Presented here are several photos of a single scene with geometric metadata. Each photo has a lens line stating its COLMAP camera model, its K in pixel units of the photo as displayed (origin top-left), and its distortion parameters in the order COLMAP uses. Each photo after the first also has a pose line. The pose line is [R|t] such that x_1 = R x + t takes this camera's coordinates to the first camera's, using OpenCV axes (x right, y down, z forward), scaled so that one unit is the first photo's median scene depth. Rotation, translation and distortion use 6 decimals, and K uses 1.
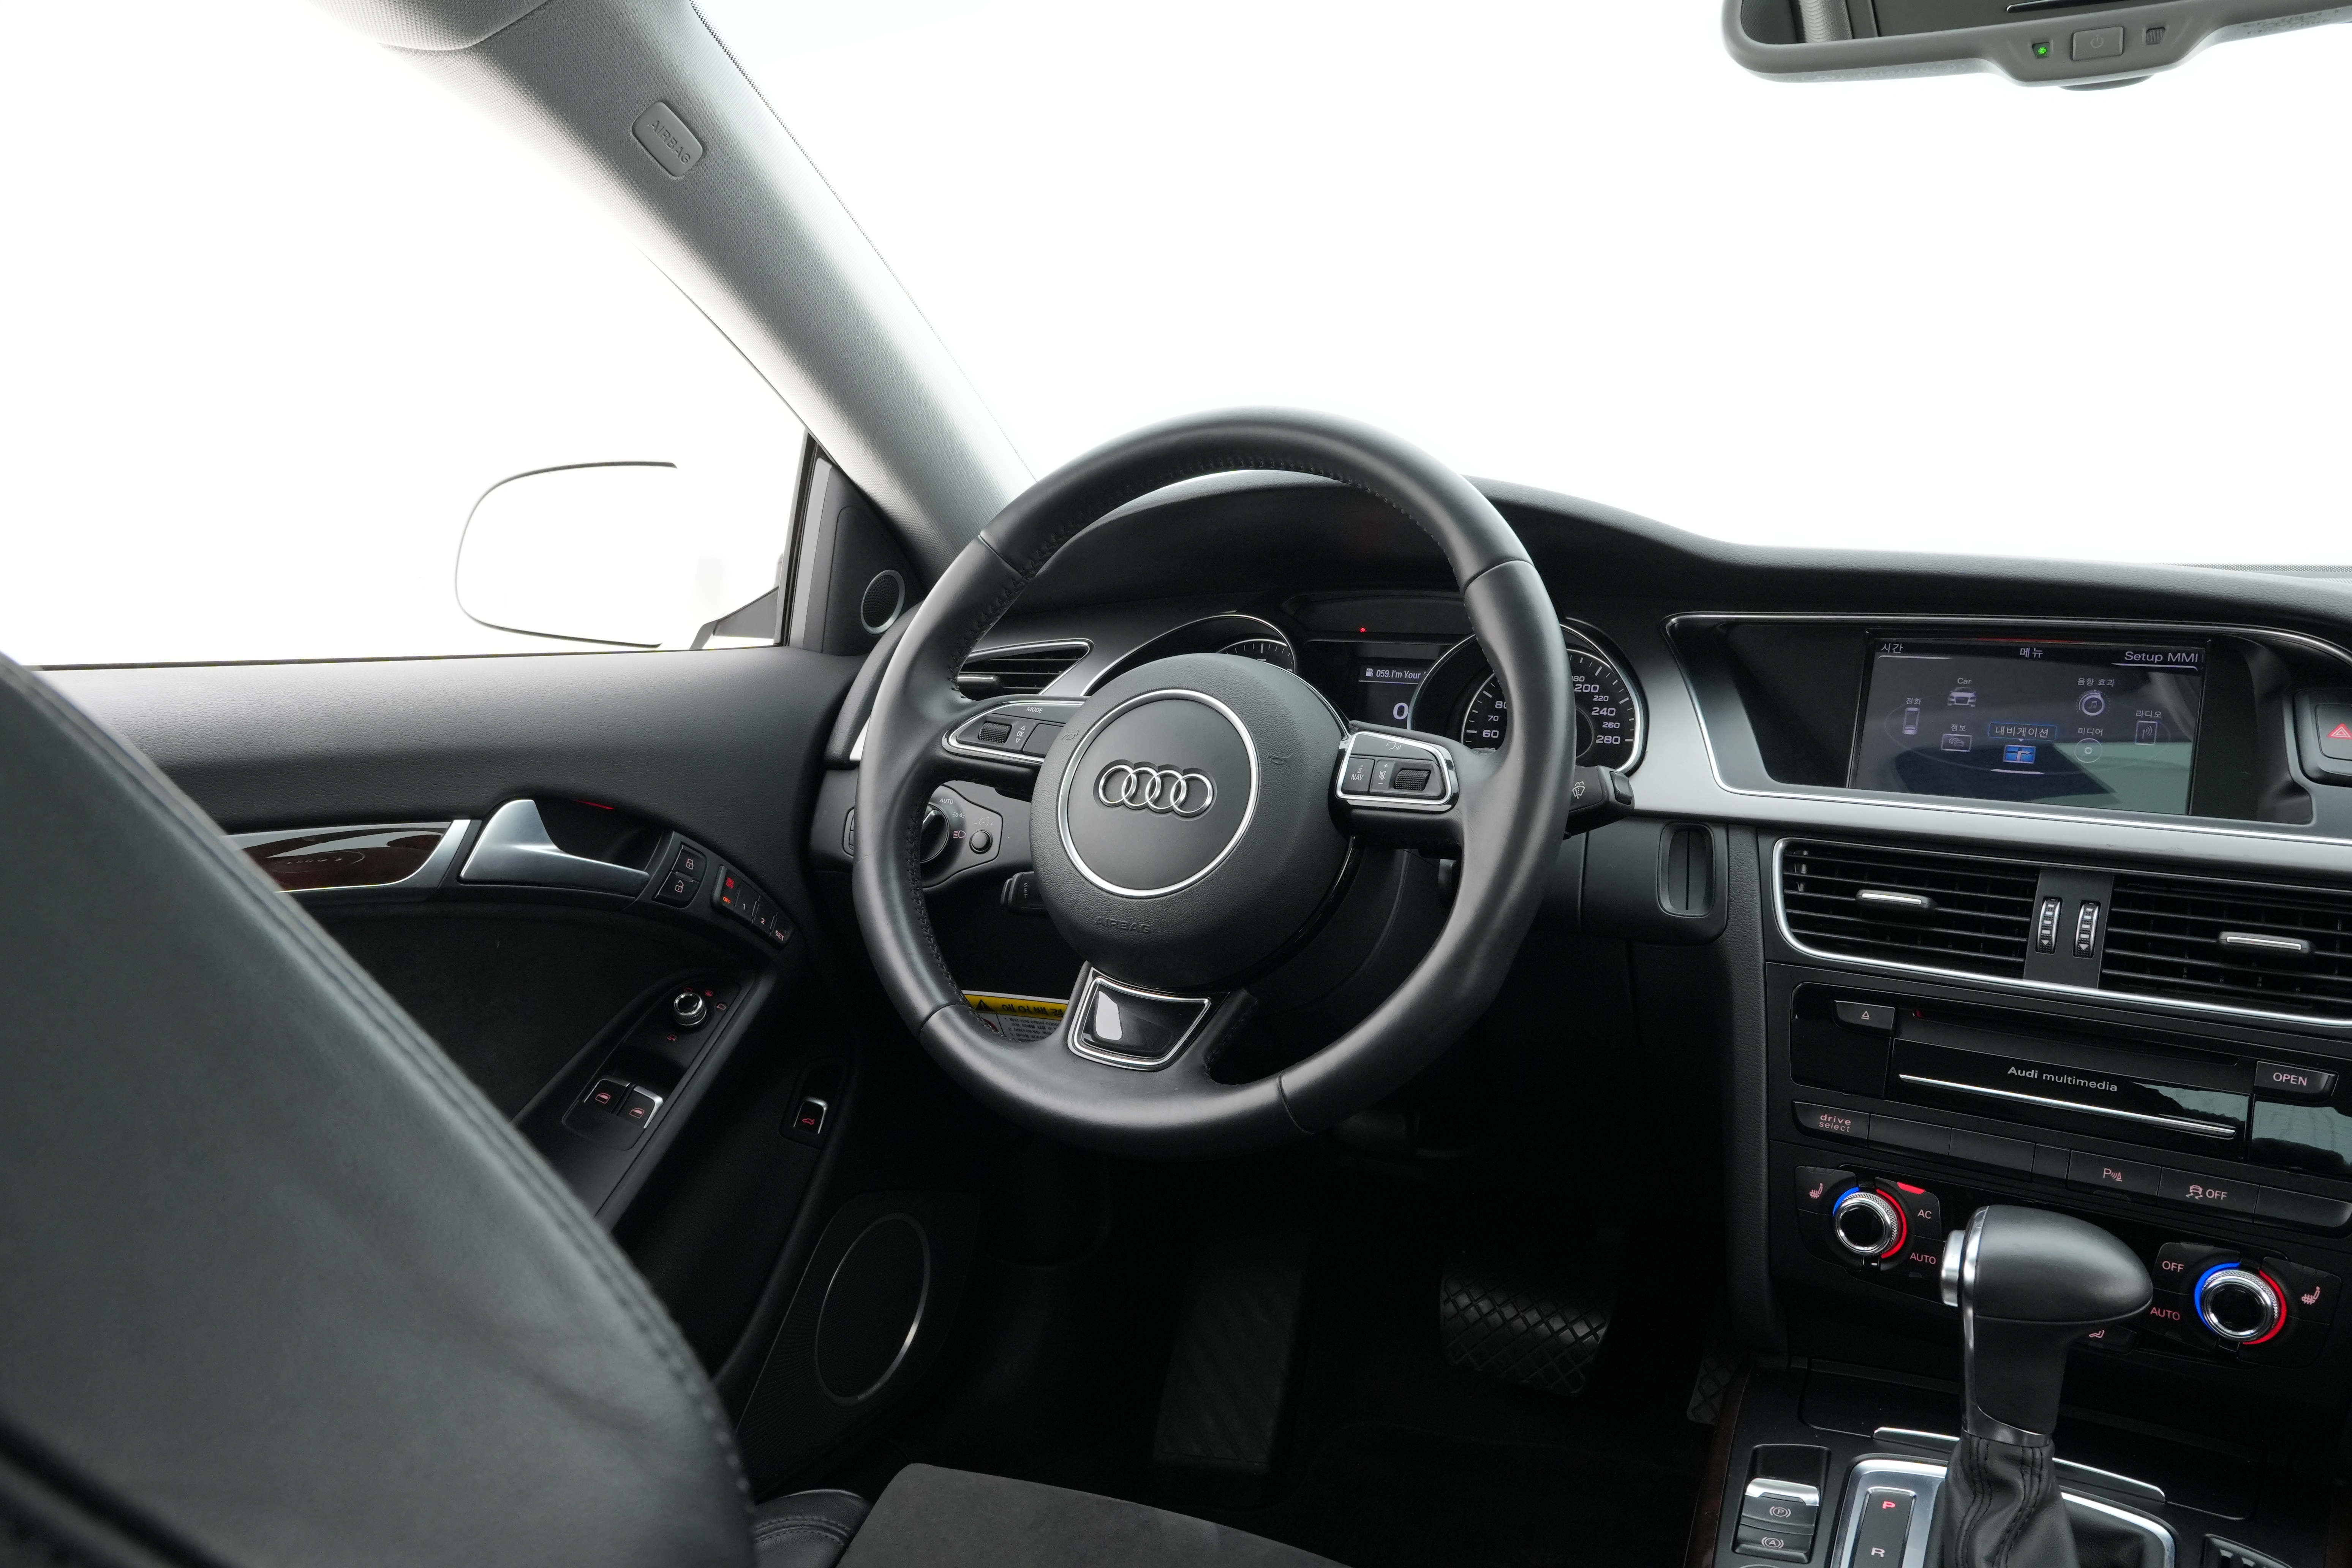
lens RADIAL K [[1822.1, 0, 1231.2], [0, 1822.1, 770.3], [0, 0, 1]] dist [-0.013928, 0.033514]
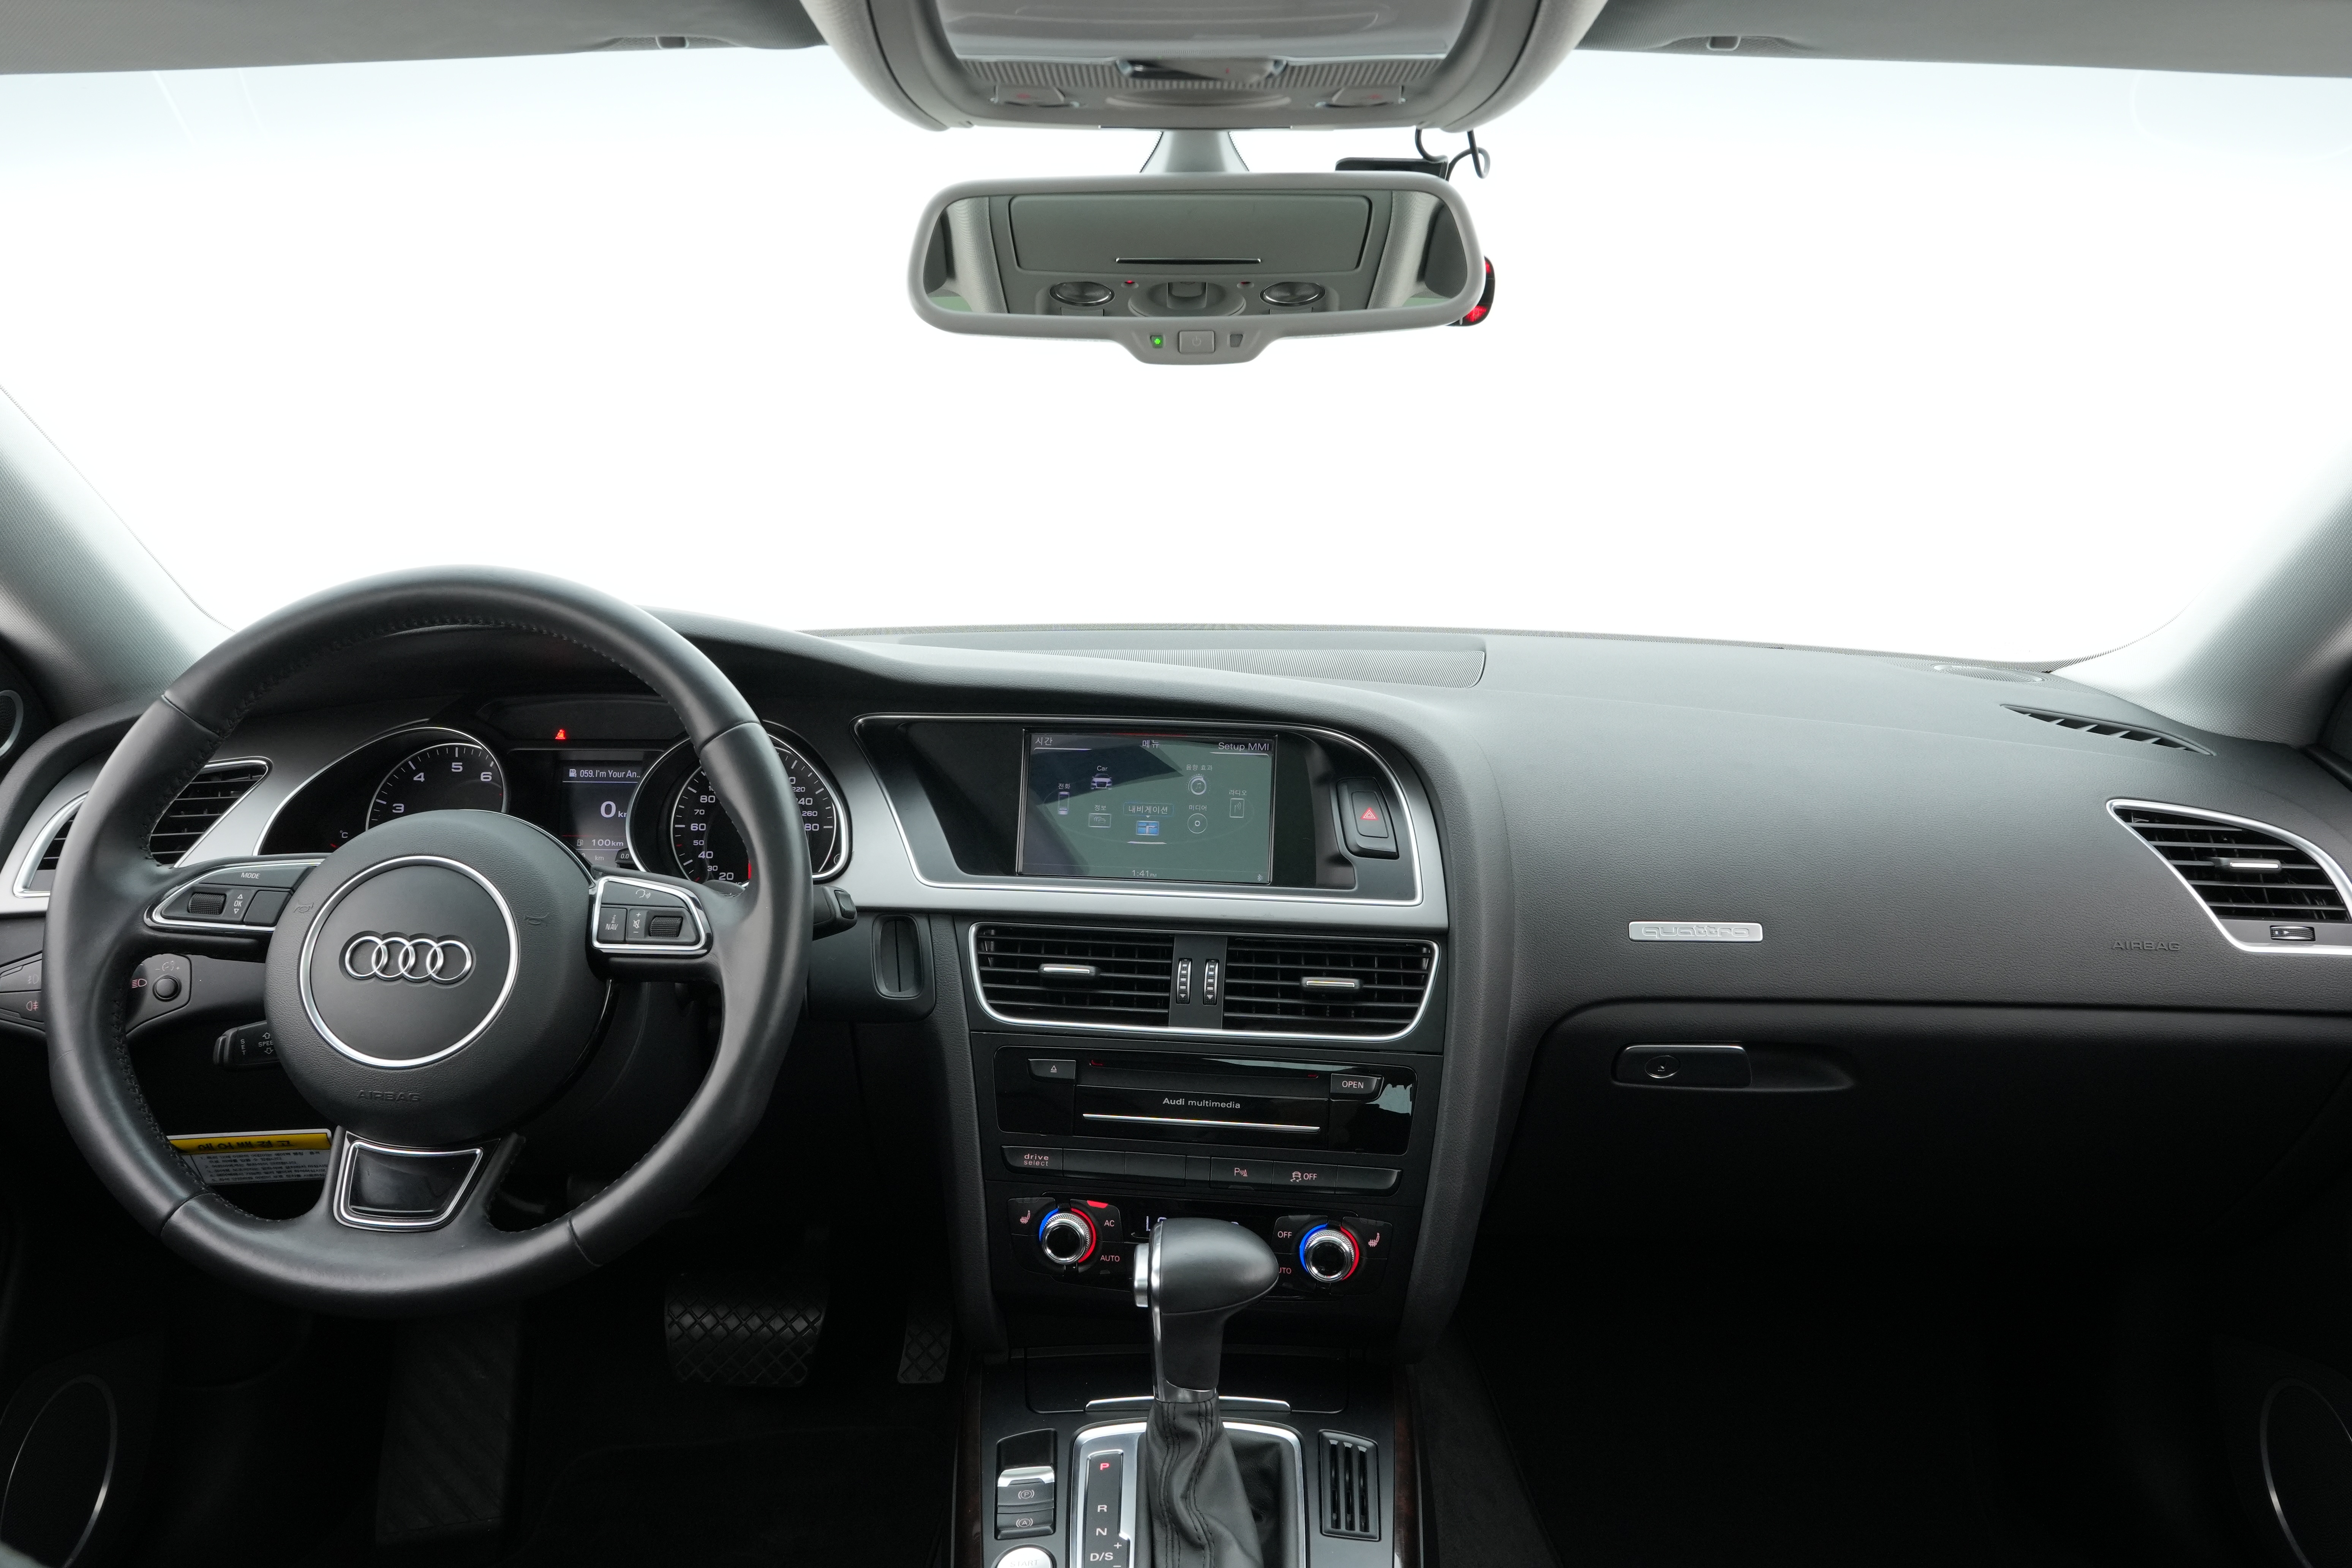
lens RADIAL K [[1822.1, 0, 1204.8], [0, 1822.1, 710.1], [0, 0, 1]] dist [-0.013928, 0.033514]
pose [[0.880527, -0.071698, 0.468541, -0.117441], [0.050721, 0.997070, 0.057256, -0.166556], [-0.471274, -0.026650, 0.881584, -0.124951]]
